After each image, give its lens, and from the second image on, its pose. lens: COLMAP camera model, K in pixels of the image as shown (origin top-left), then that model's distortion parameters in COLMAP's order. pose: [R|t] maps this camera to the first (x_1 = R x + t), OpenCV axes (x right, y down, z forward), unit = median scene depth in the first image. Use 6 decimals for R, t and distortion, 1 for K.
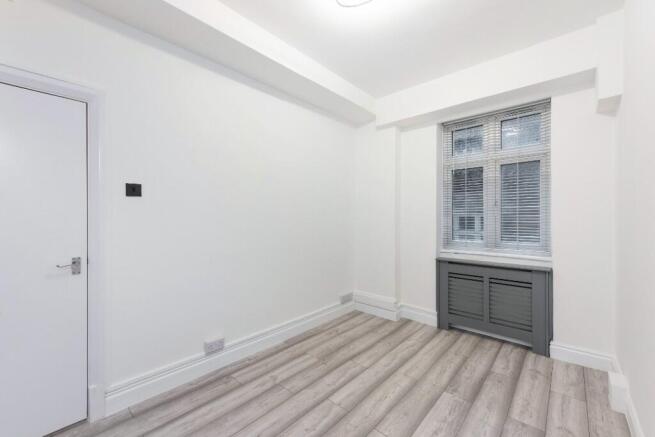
lens RADIAL K [[271.3, 0, 327.5], [0, 271.3, 218.5], [0, 0, 1]] dist [0.002081, 0.000123]
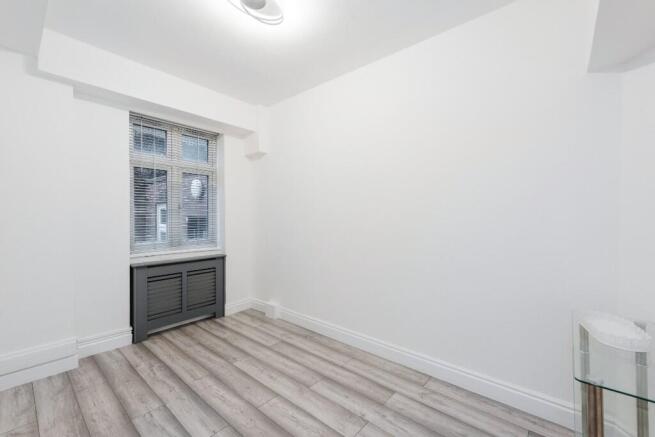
lens RADIAL K [[271.5, 0, 329.4], [0, 271.5, 223.2], [0, 0, 1]] dist [0.021398, 0.000010]
pose [[-0.031477, -0.017340, 0.999354, -0.608651], [0.007865, 0.999814, 0.017596, -0.000868], [-0.999474, 0.008414, -0.031334, 0.472201]]
